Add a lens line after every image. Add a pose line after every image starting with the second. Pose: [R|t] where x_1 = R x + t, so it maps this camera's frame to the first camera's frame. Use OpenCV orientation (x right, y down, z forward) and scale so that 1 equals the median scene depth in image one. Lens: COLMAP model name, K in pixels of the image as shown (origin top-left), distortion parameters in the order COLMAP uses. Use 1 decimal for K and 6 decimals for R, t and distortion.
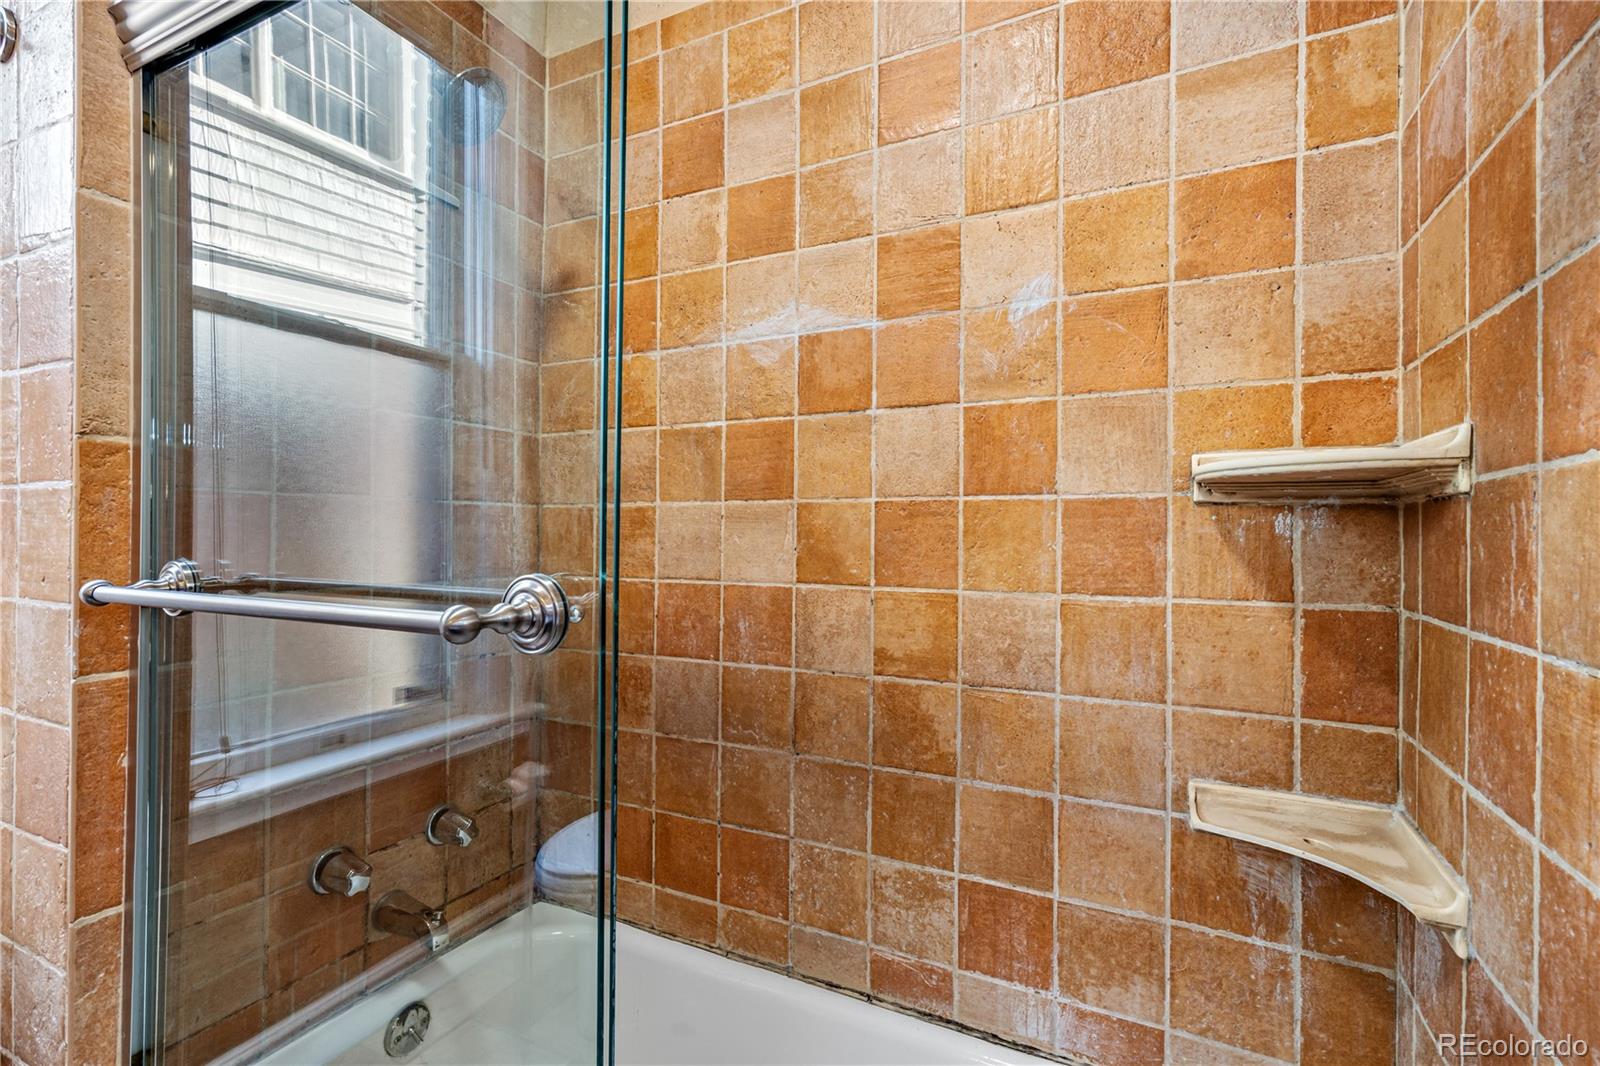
lens RADIAL K [[744.6, 0, 801.5], [0, 744.6, 534.7], [0, 0, 1]] dist [-0.018705, 0.008333]
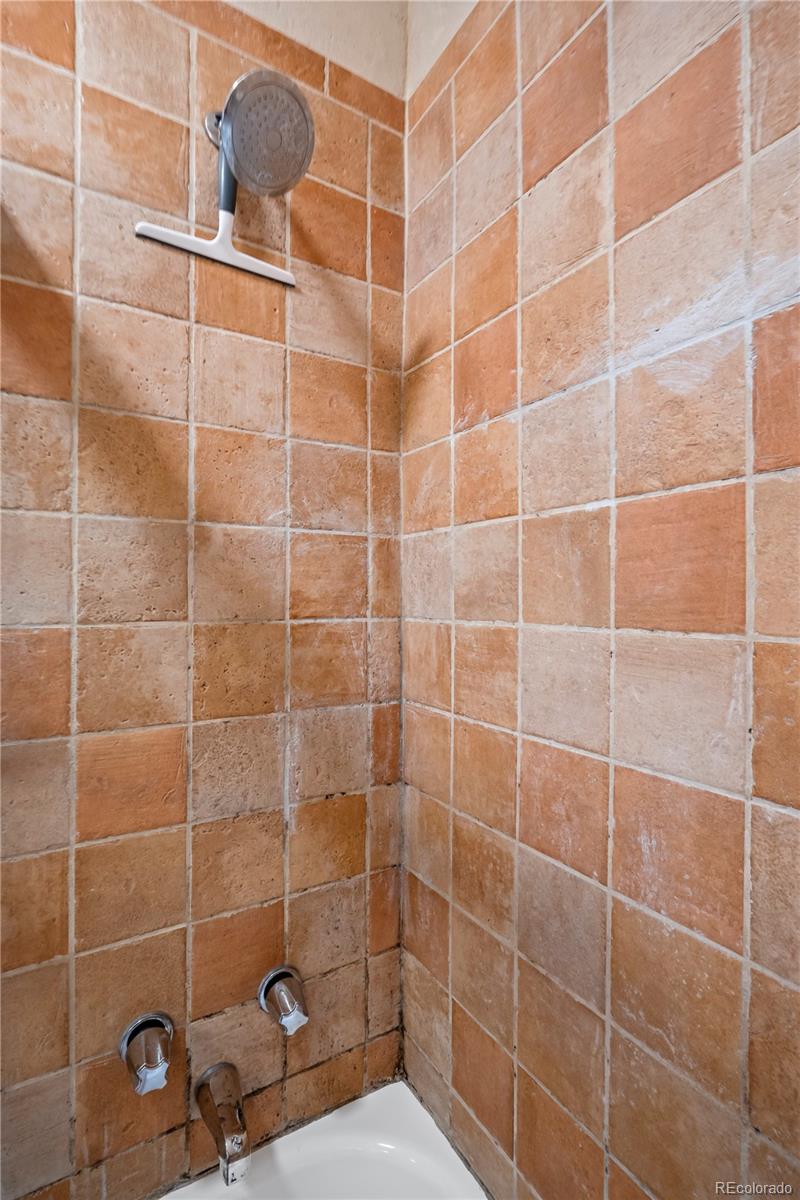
lens RADIAL K [[558.4, 0, 404.2], [0, 558.4, 594.4], [0, 0, 1]] dist [-0.018705, 0.008333]
pose [[0.845712, -0.008121, -0.533577, -0.004839], [0.005697, 0.999965, -0.006191, -0.071325], [0.533608, 0.002196, 0.845729, 0.514960]]
